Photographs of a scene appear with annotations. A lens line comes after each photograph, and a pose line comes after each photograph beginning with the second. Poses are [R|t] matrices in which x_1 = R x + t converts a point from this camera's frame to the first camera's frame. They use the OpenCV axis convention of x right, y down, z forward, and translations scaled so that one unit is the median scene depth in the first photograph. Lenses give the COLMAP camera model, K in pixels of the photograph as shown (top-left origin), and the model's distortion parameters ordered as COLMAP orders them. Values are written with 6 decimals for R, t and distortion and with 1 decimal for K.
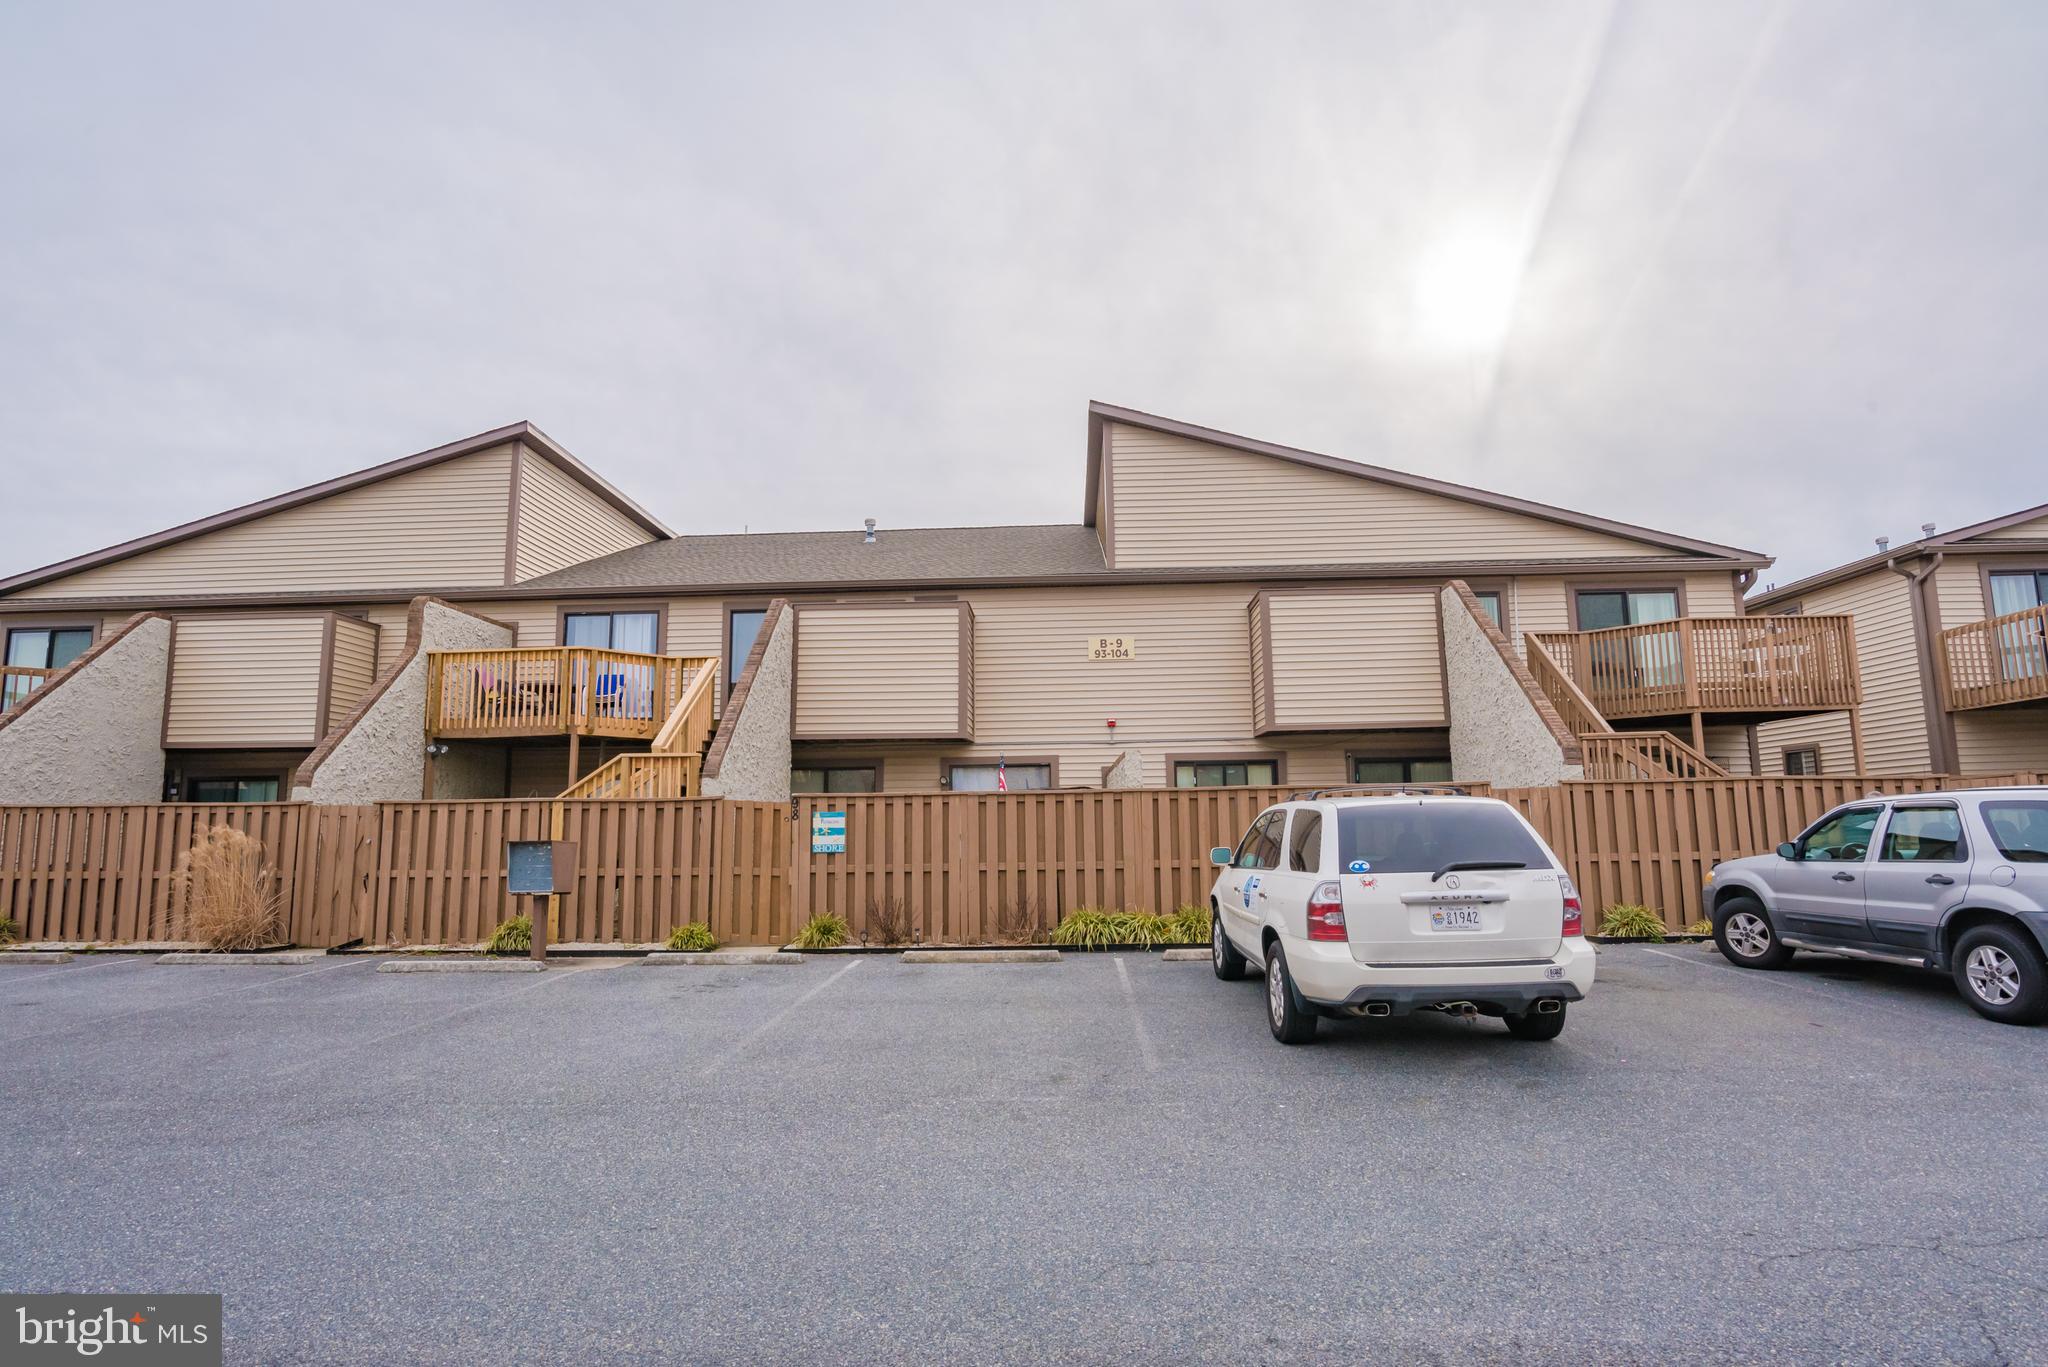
lens RADIAL K [[1023.3, 0, 1020.9], [0, 1023.3, 697.4], [0, 0, 1]] dist [-0.019677, -0.001137]
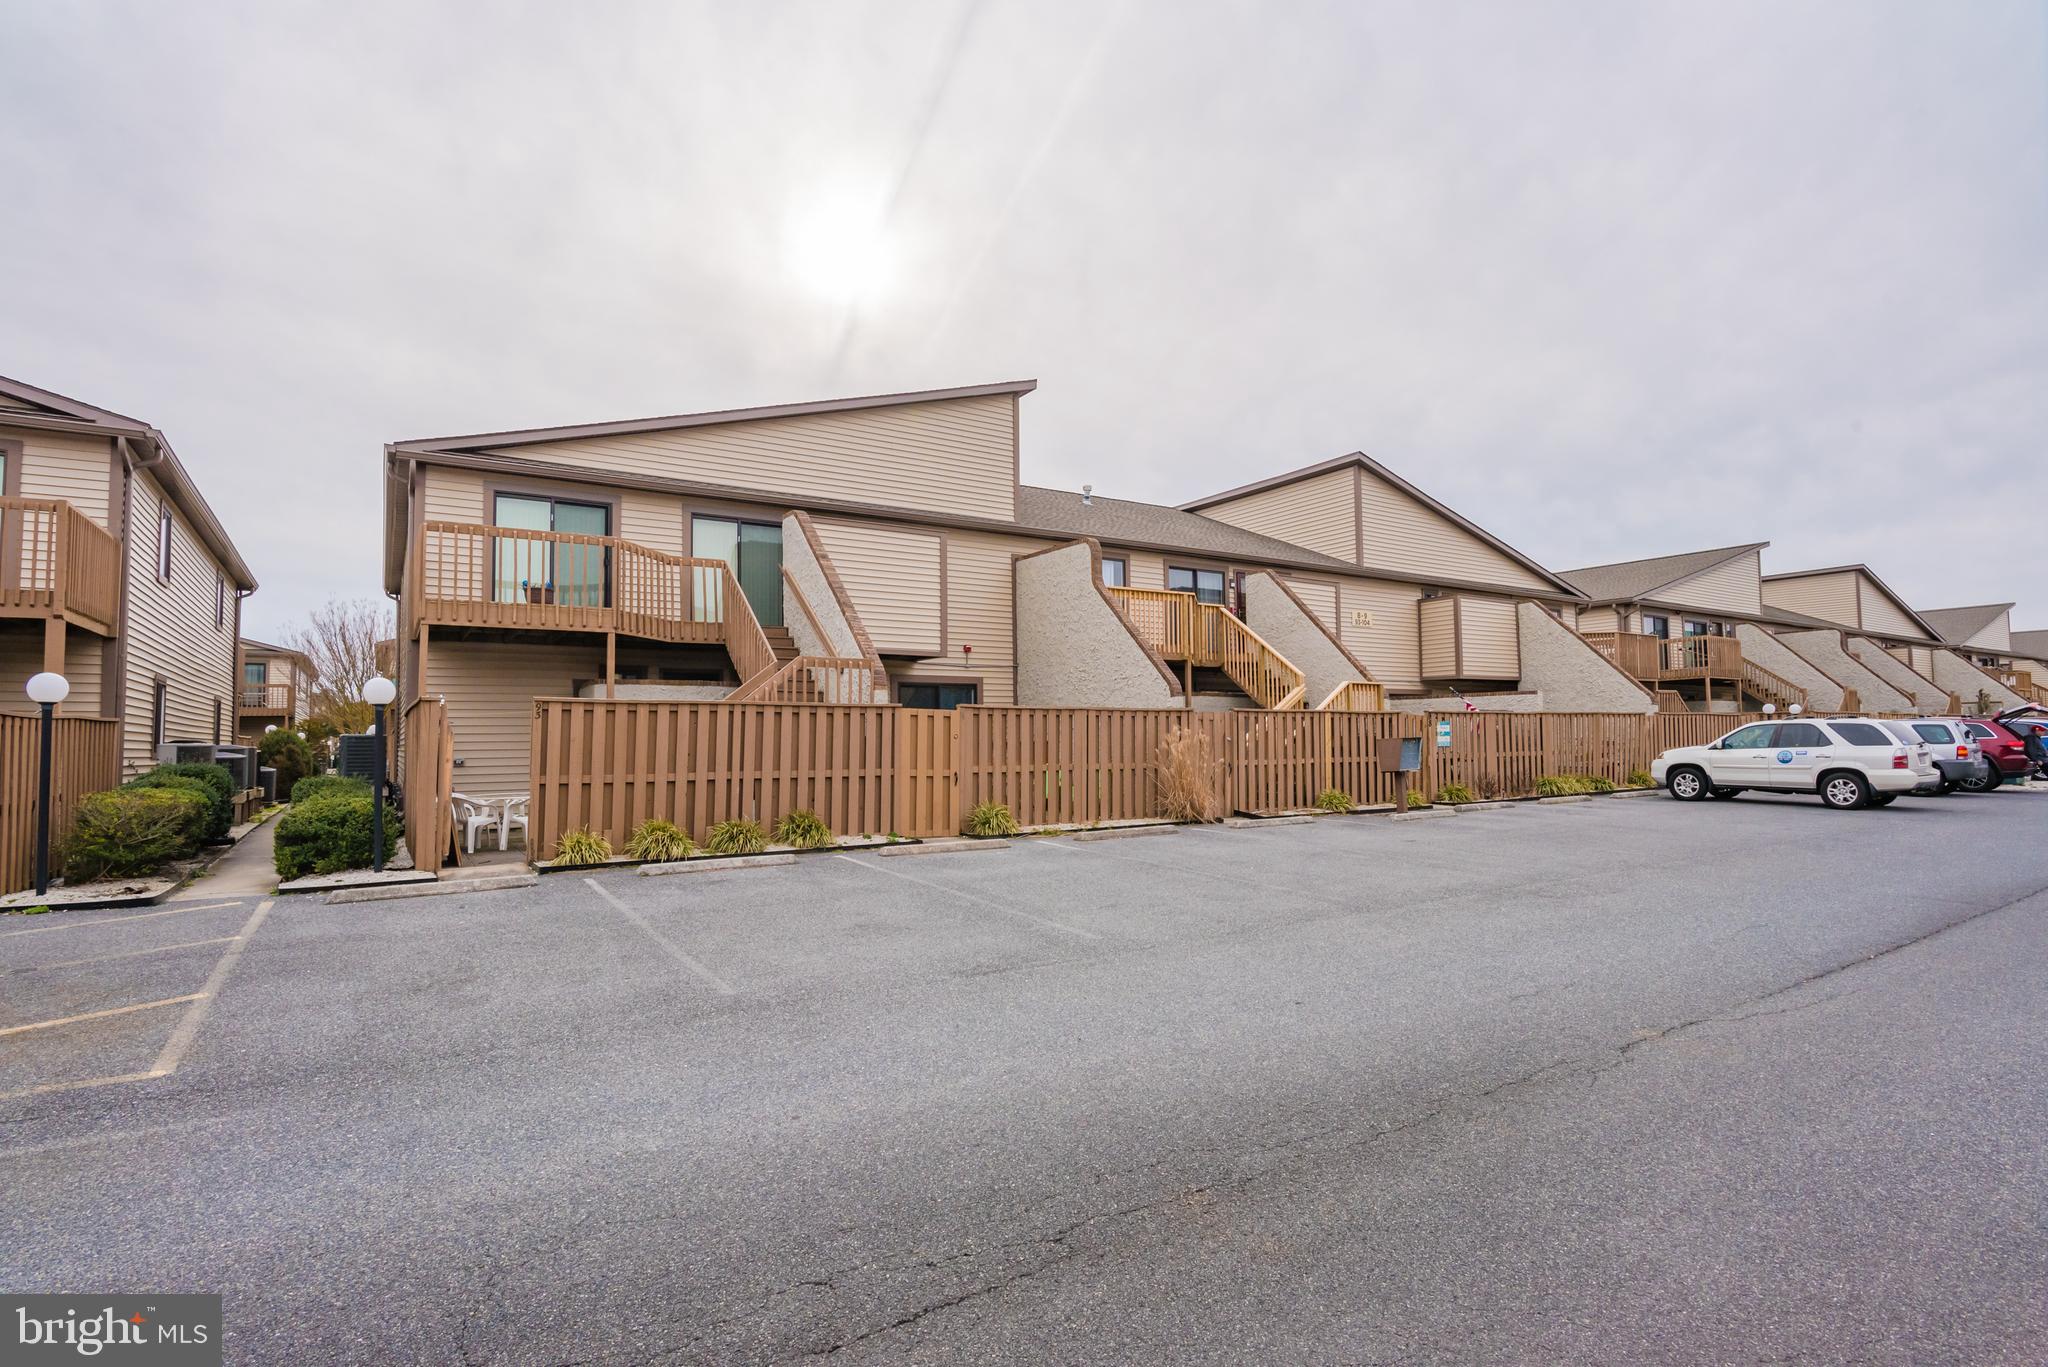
lens RADIAL K [[1017.1, 0, 1019.7], [0, 1017.1, 693.0], [0, 0, 1]] dist [-0.020804, -0.000267]
pose [[0.815109, 0.035741, 0.578204, -0.940227], [-0.080243, 0.995439, 0.051588, 0.019623], [-0.573723, -0.088447, 0.814260, 0.040080]]
